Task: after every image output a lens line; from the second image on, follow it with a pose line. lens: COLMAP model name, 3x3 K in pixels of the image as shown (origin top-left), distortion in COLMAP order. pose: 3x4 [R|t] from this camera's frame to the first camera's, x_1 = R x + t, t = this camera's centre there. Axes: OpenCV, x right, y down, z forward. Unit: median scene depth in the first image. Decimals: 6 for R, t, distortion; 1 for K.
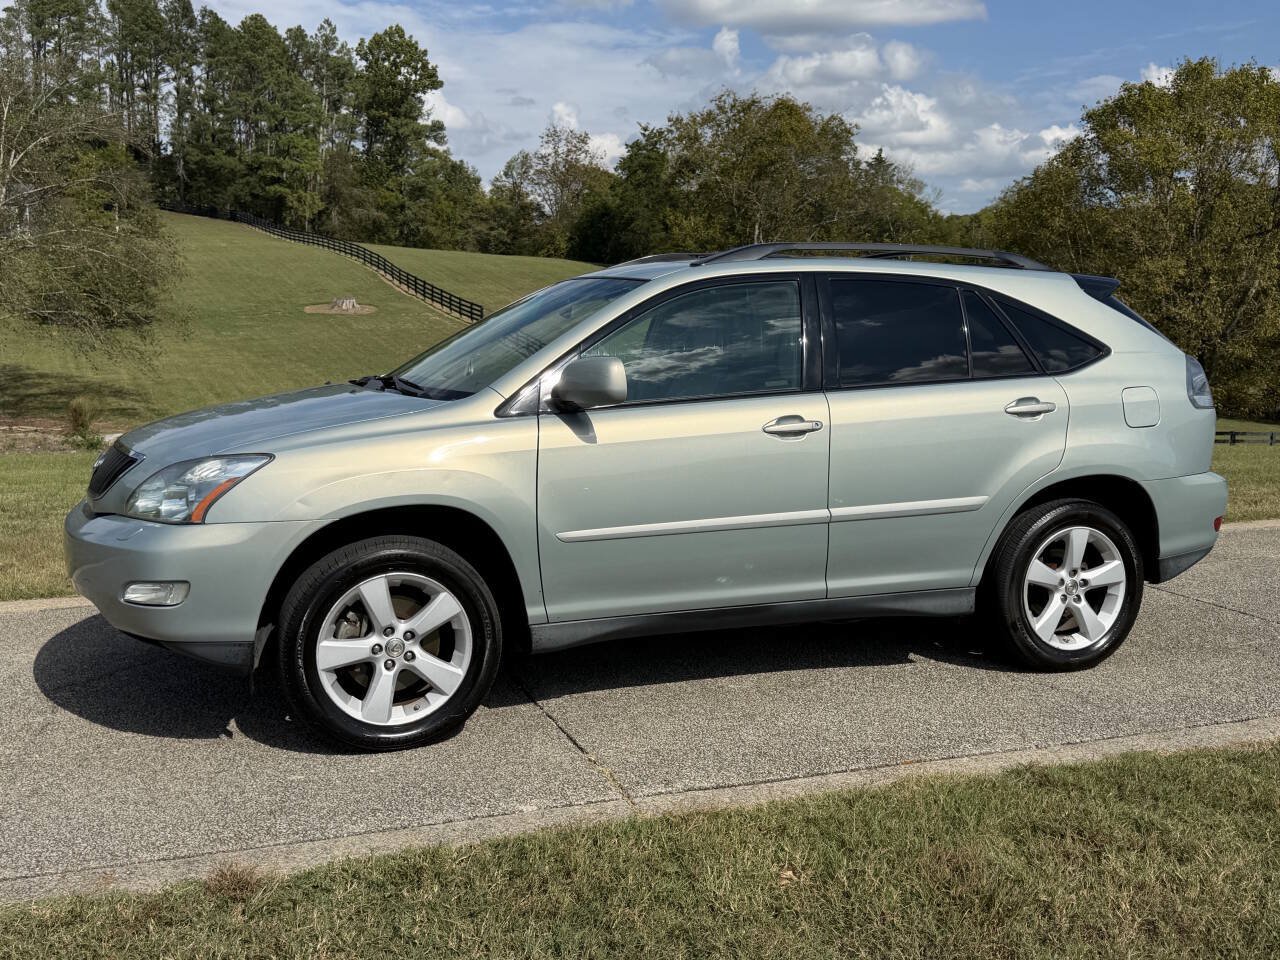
lens RADIAL K [[1290.7, 0, 633.9], [0, 1290.7, 489.1], [0, 0, 1]] dist [0.046150, 0.000000]
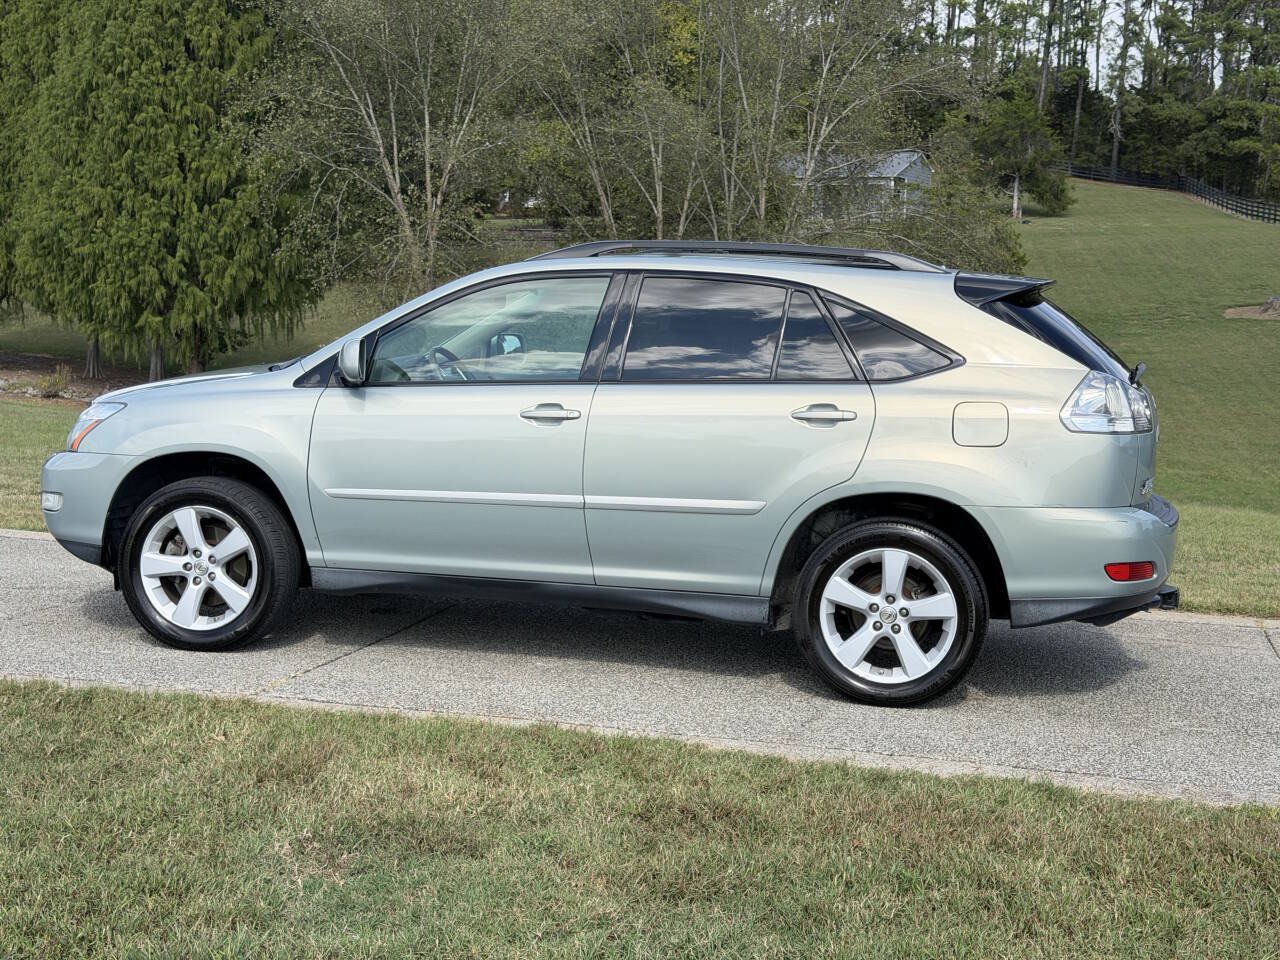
lens RADIAL K [[1811.3, 0, 648.2], [0, 1811.3, 504.5], [0, 0, 1]] dist [0.147924, 0.000000]
pose [[0.823384, 0.084862, -0.561103, 0.912831], [-0.103659, 0.994611, -0.001686, 0.017723], [0.557936, 0.059552, 0.827744, -0.163380]]
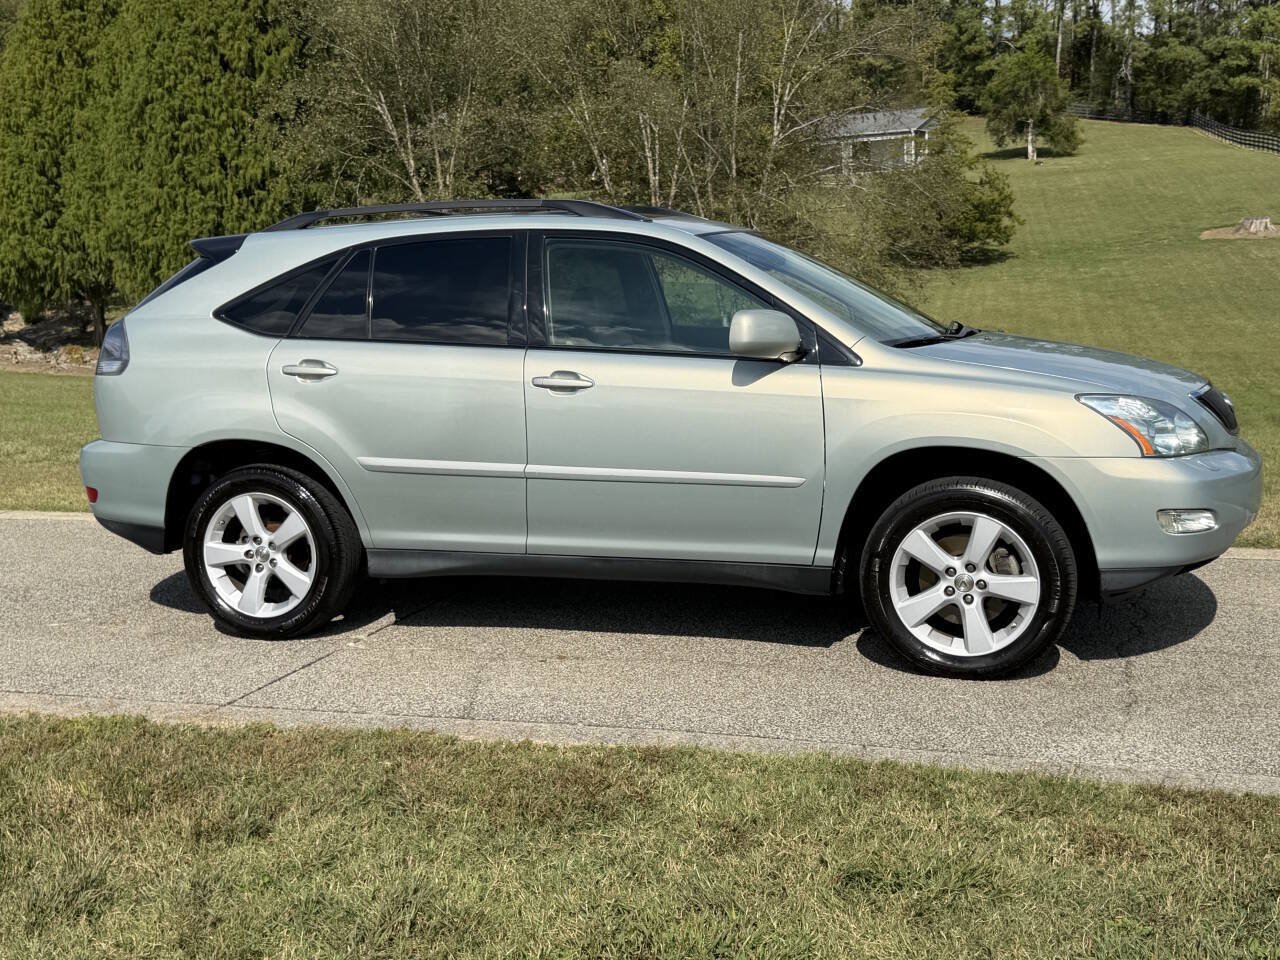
lens RADIAL K [[1587.9, 0, 628.6], [0, 1587.9, 461.1], [0, 0, 1]] dist [0.099871, 0.000000]
pose [[0.784690, 0.050997, -0.617787, 0.817334], [-0.049722, 0.998577, 0.019277, -0.009475], [0.617891, 0.015591, 0.786109, 0.021315]]
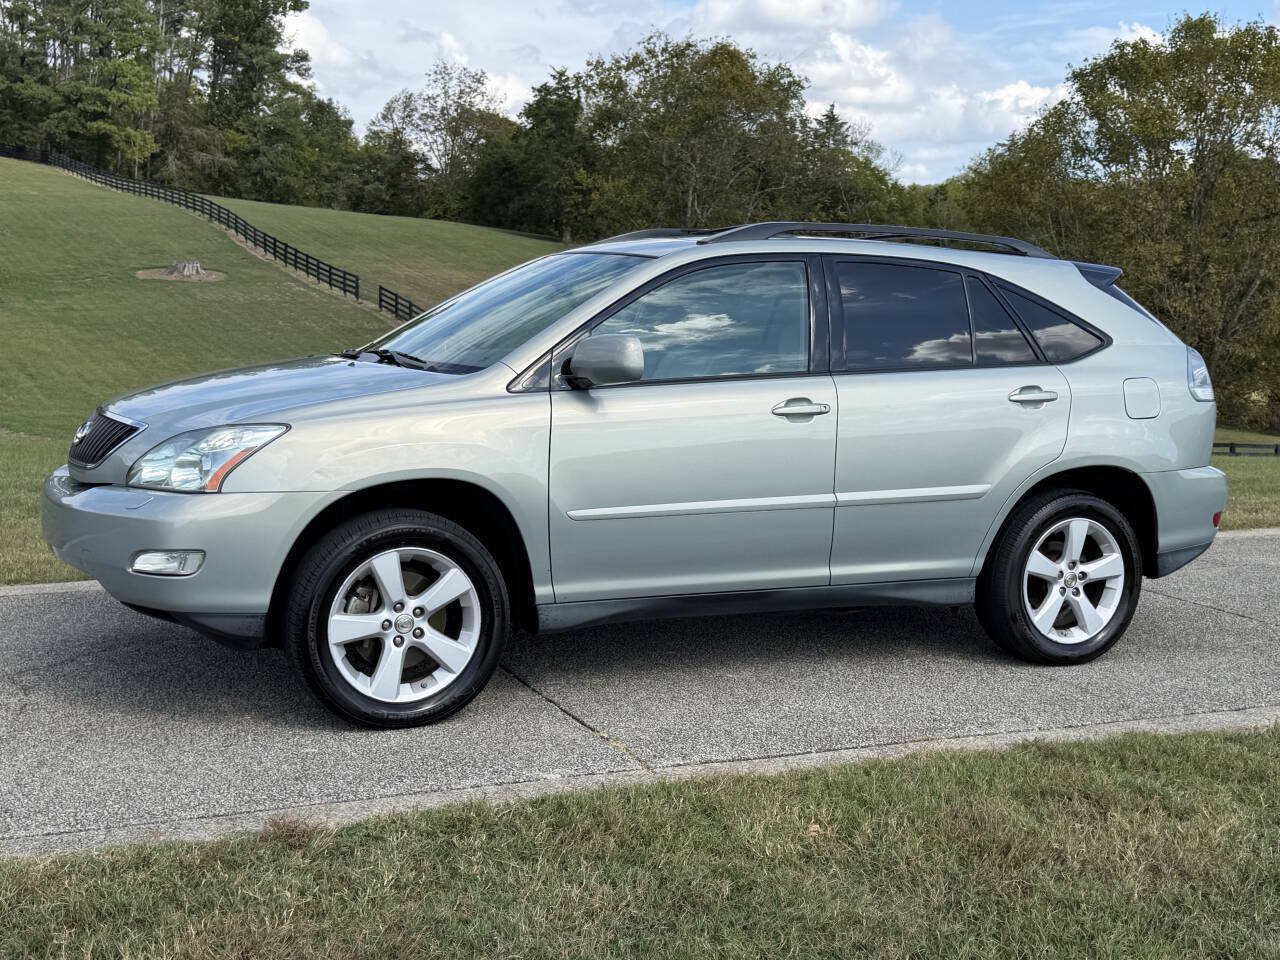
lens RADIAL K [[1554.6, 0, 642.6], [0, 1554.6, 484.4], [0, 0, 1]] dist [0.086329, 0.000000]
pose [[0.997253, 0.016085, 0.072303, -0.073500], [-0.015209, 0.999804, -0.012650, 0.023120], [-0.072492, 0.011515, 0.997303, -0.160654]]
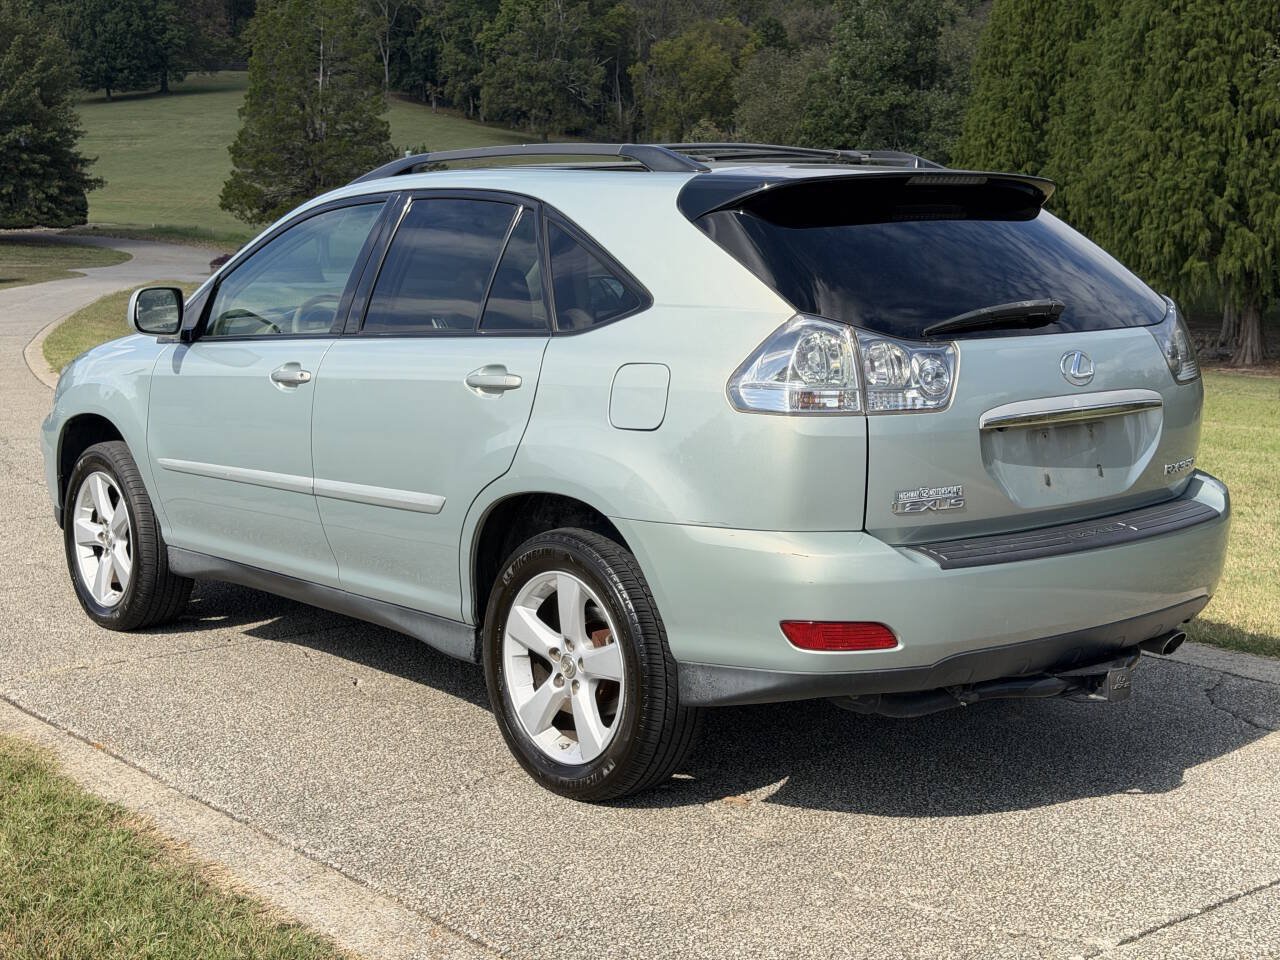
lens RADIAL K [[1811.3, 0, 658.1], [0, 1811.3, 512.4], [0, 0, 1]] dist [0.147924, 0.000000]
pose [[0.323273, 0.135906, -0.936496, 1.186729], [-0.117448, 0.987744, 0.102801, -0.097771], [0.938989, 0.076757, 0.335273, 0.734465]]
